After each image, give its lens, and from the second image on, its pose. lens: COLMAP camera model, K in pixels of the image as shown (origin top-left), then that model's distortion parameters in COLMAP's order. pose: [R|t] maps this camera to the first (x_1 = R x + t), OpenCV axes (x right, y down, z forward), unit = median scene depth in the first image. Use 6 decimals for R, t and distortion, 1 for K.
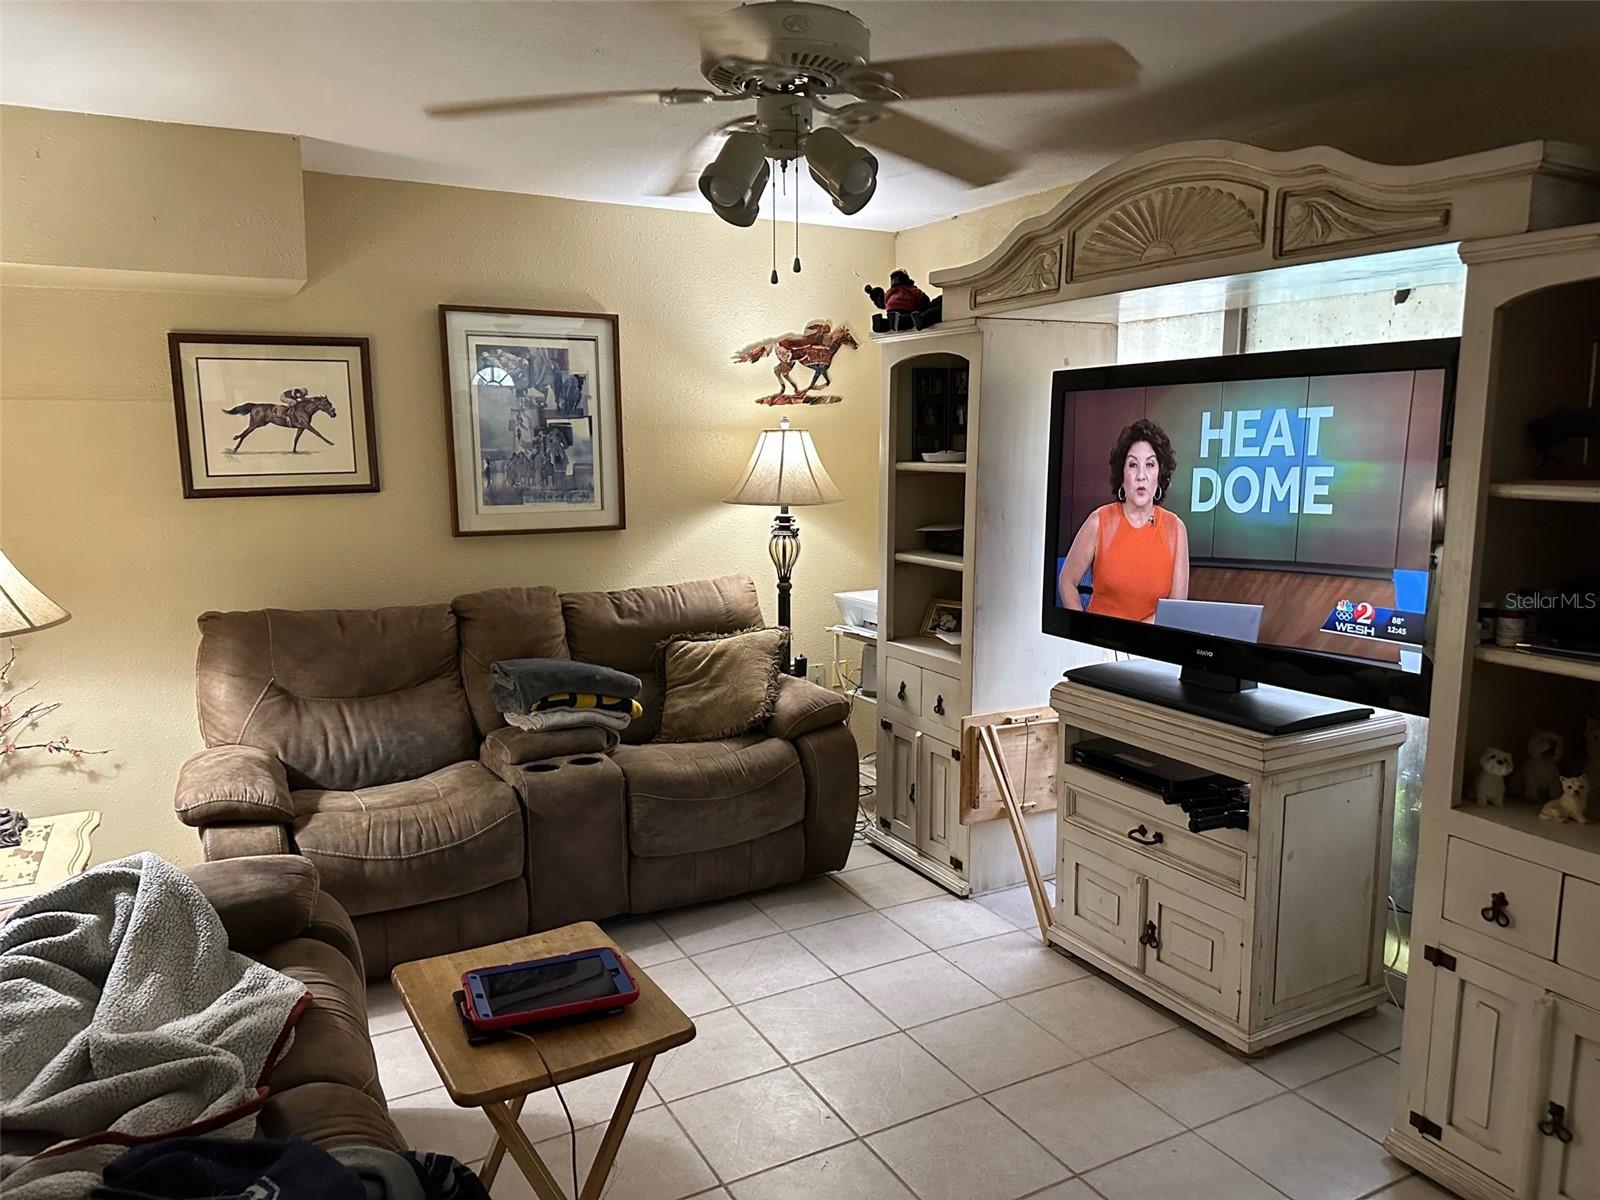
lens RADIAL K [[1113.7, 0, 807.5], [0, 1113.7, 596.1], [0, 0, 1]] dist [0.019786, -0.036277]
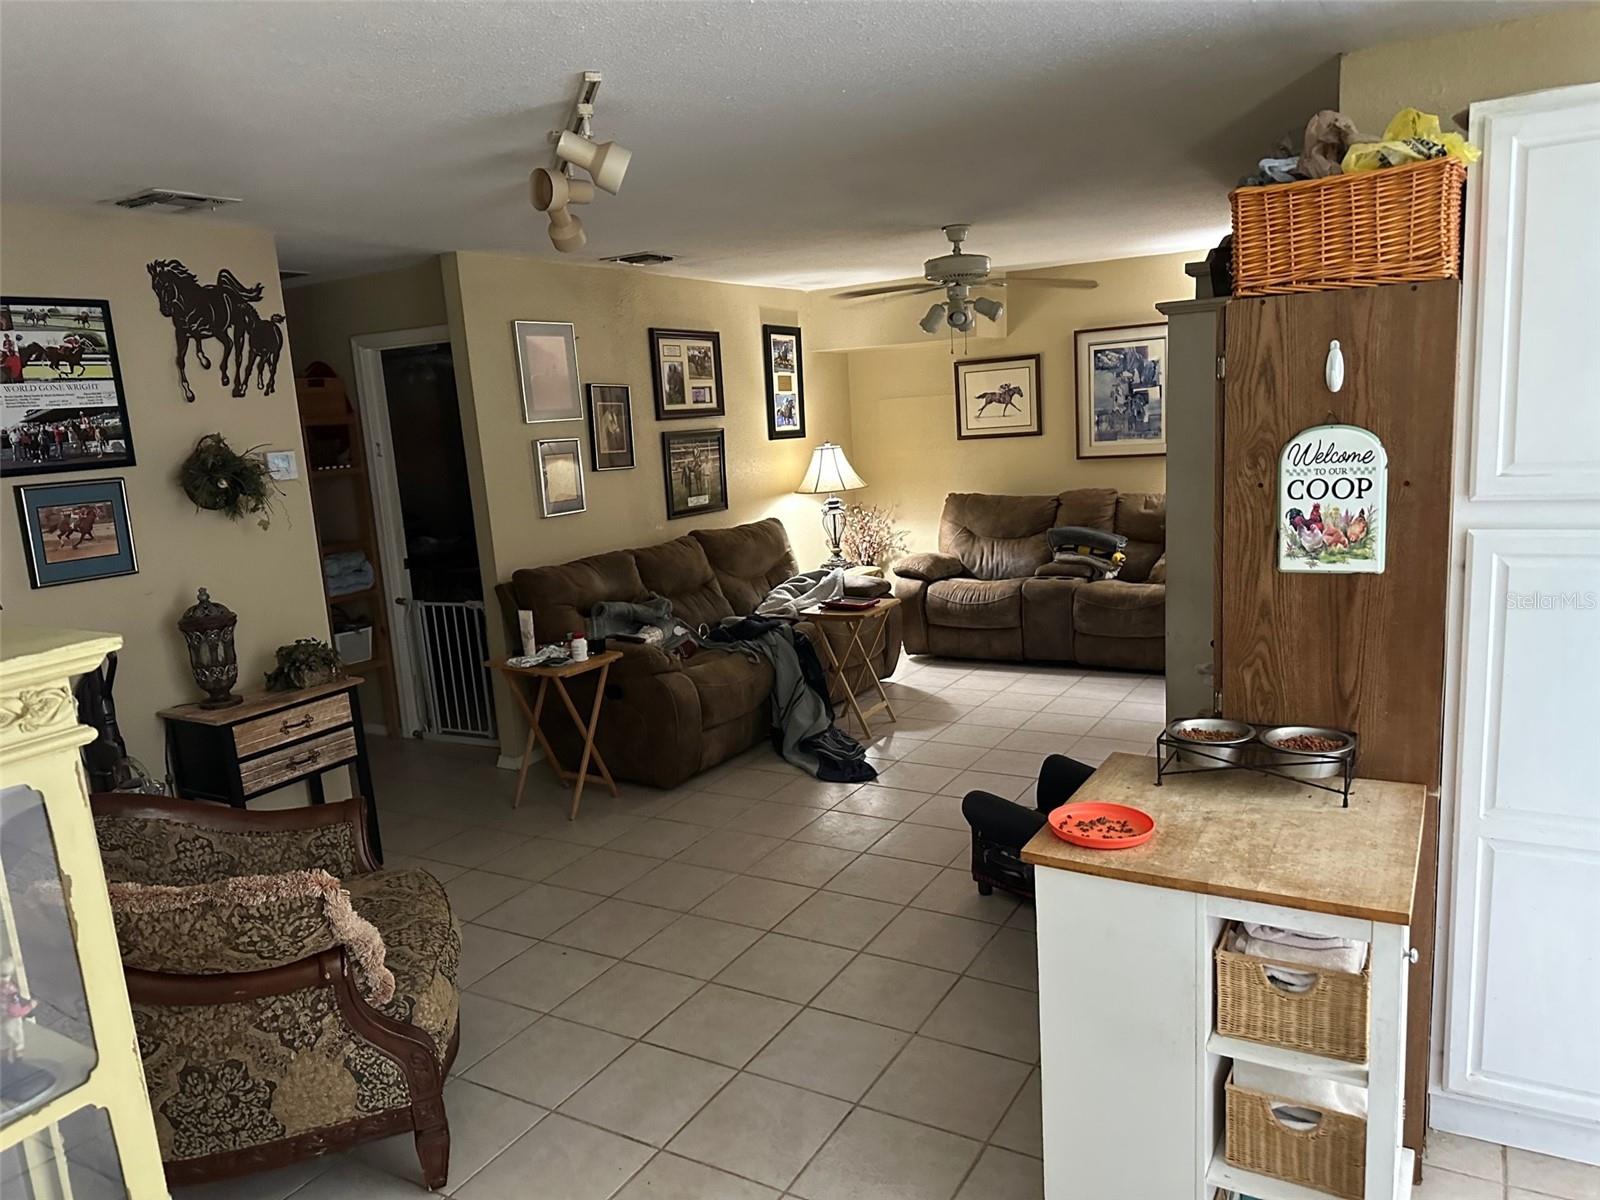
lens RADIAL K [[1113.7, 0, 800.3], [0, 1113.7, 605.9], [0, 0, 1]] dist [0.019786, -0.036277]
pose [[0.487404, 0.122021, -0.864609, 1.086459], [-0.051351, 0.992479, 0.111120, 0.005197], [0.871665, -0.009762, 0.490004, -0.285876]]
